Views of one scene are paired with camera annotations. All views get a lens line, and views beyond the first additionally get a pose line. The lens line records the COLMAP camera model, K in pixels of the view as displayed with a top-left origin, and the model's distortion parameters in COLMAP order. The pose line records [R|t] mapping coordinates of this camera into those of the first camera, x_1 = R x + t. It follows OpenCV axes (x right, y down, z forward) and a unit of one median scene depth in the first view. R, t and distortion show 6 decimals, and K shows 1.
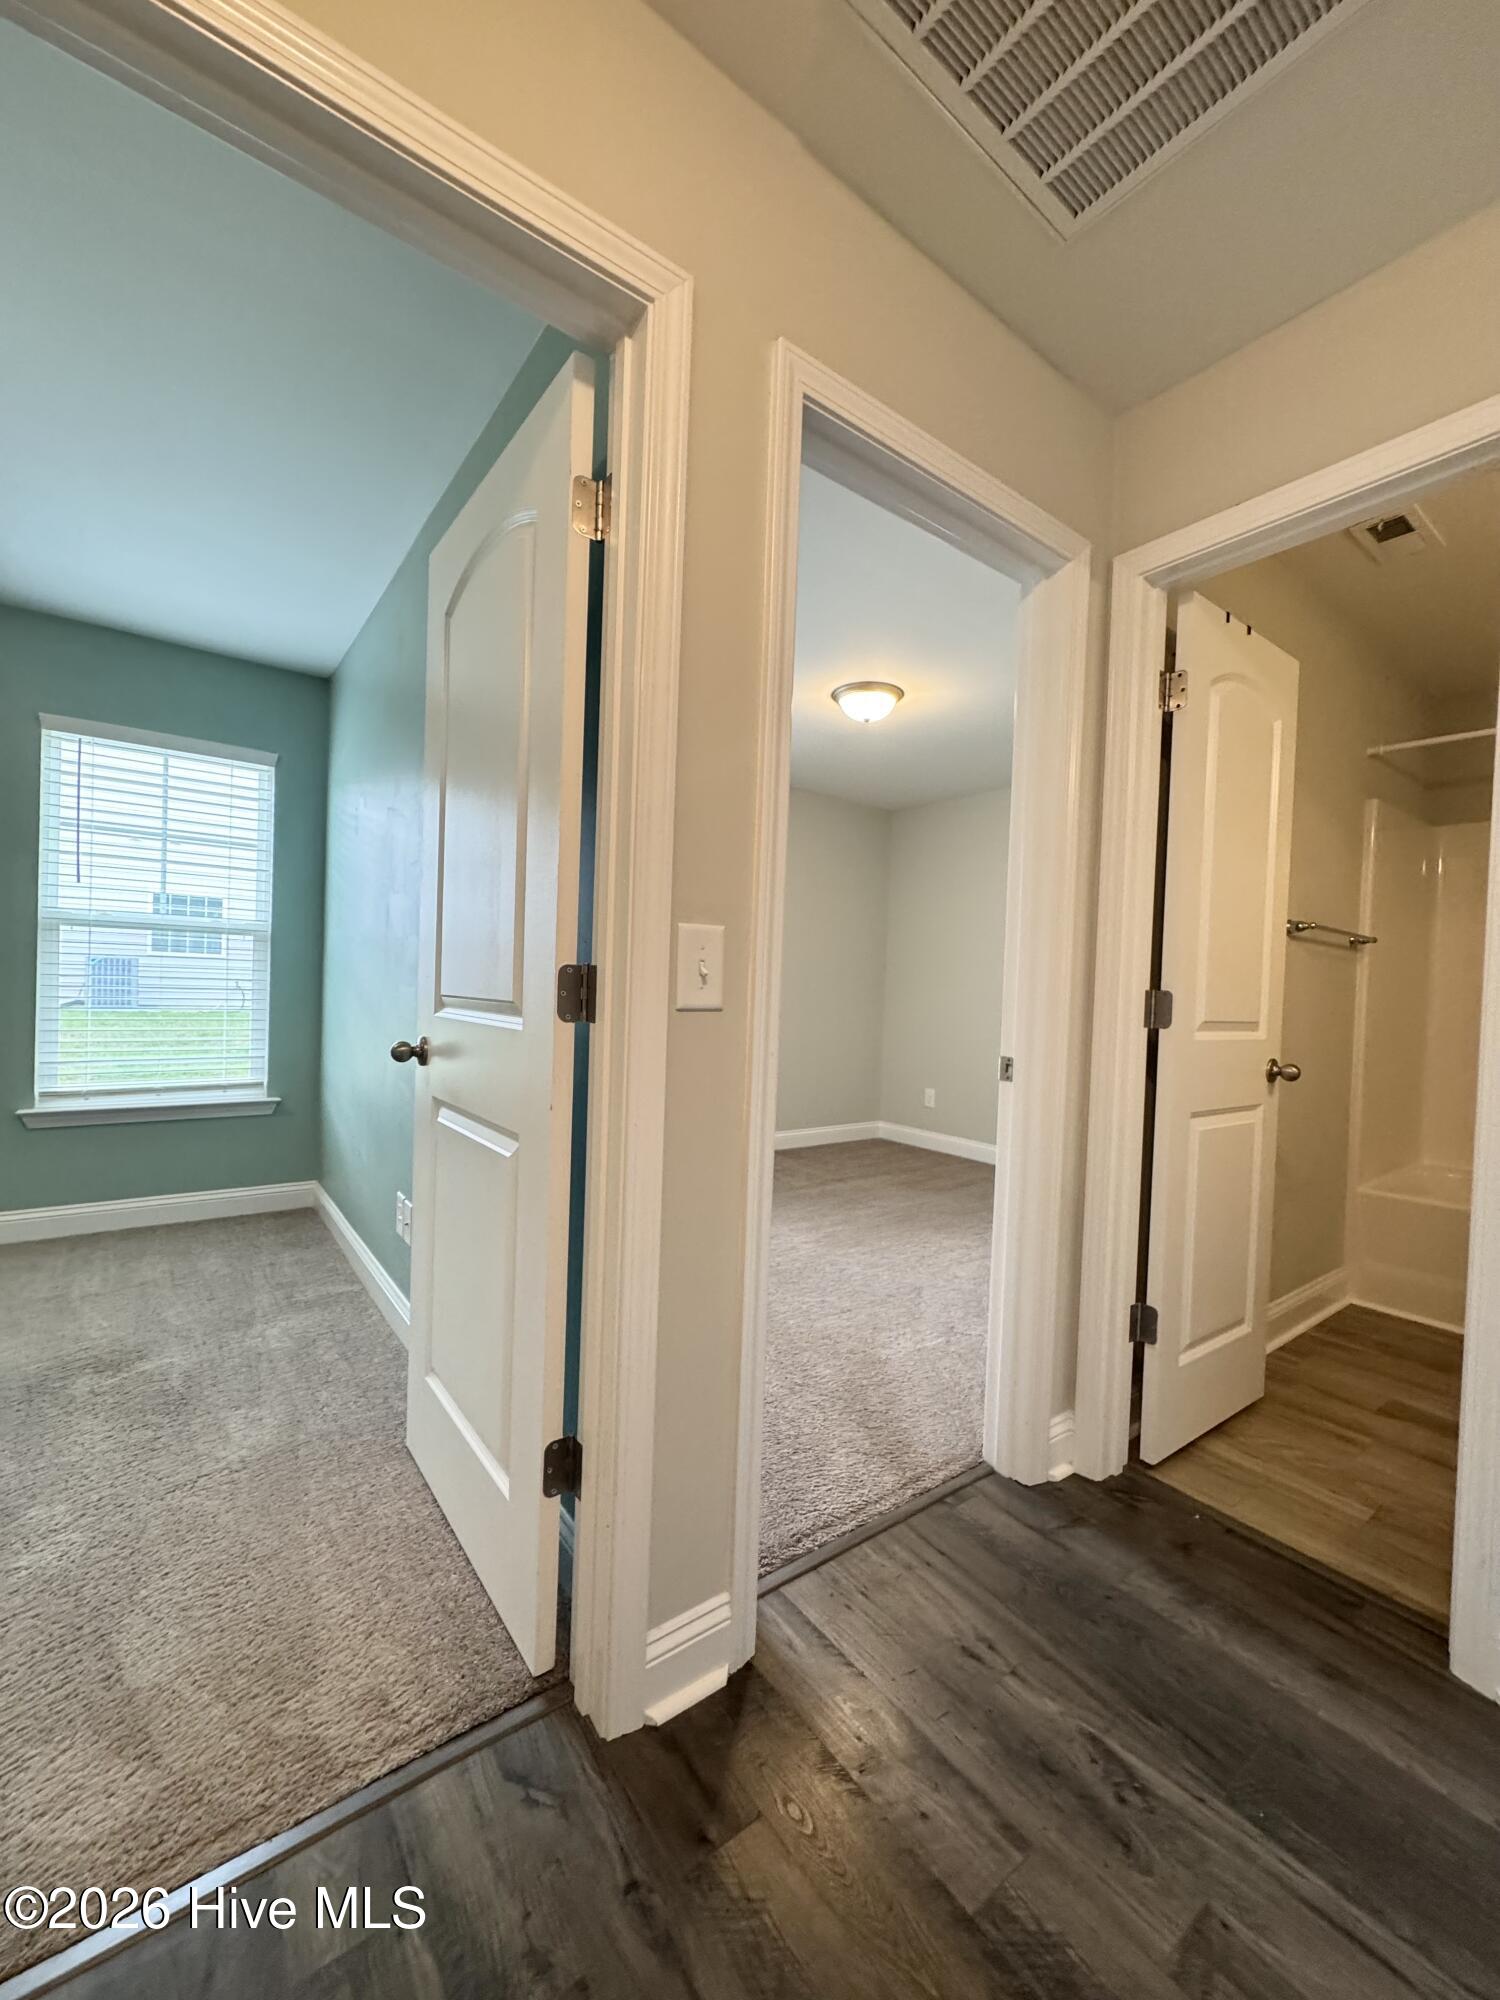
lens RADIAL K [[794.7, 0, 753.1], [0, 794.7, 1002.2], [0, 0, 1]] dist [-0.003030, 0.000808]
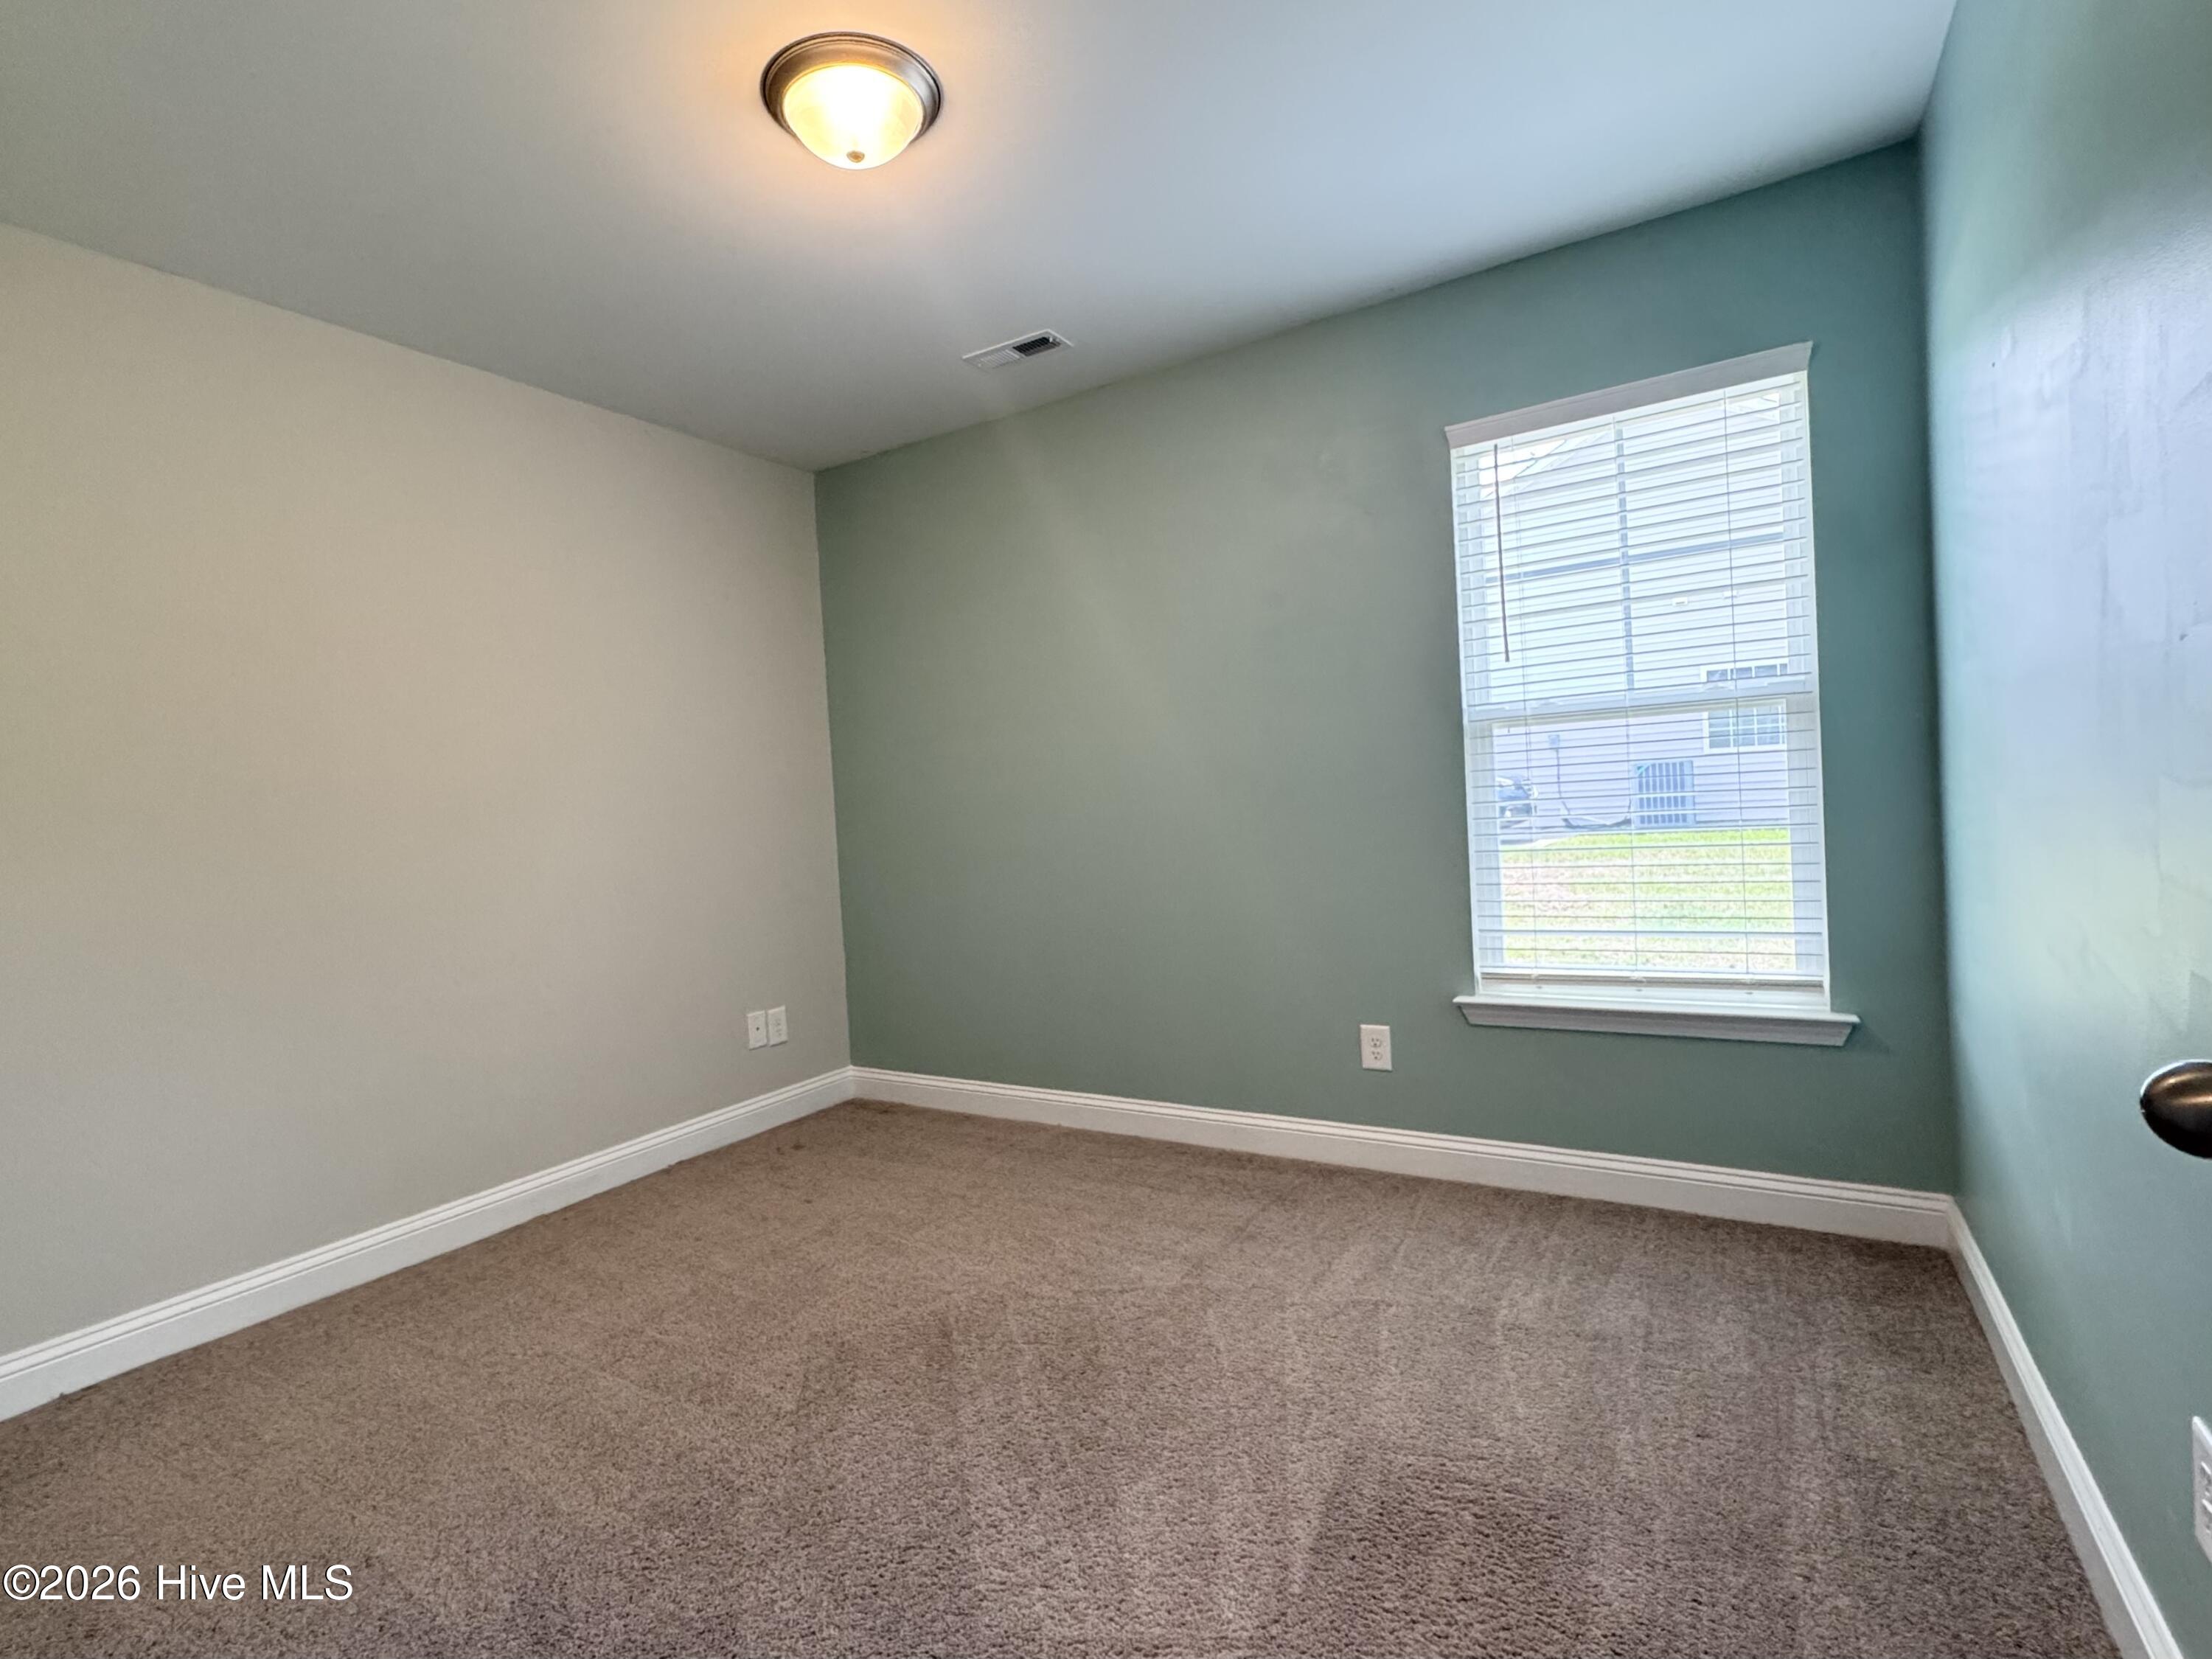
lens RADIAL K [[1008.4, 0, 1103.6], [0, 1008.4, 830.4], [0, 0, 1]] dist [-0.002128, 0.000377]
pose [[0.339525, -0.027437, -0.940197, -0.168116], [0.051949, 0.998596, -0.010382, -0.017902], [0.939161, -0.045317, 0.340474, 0.369948]]
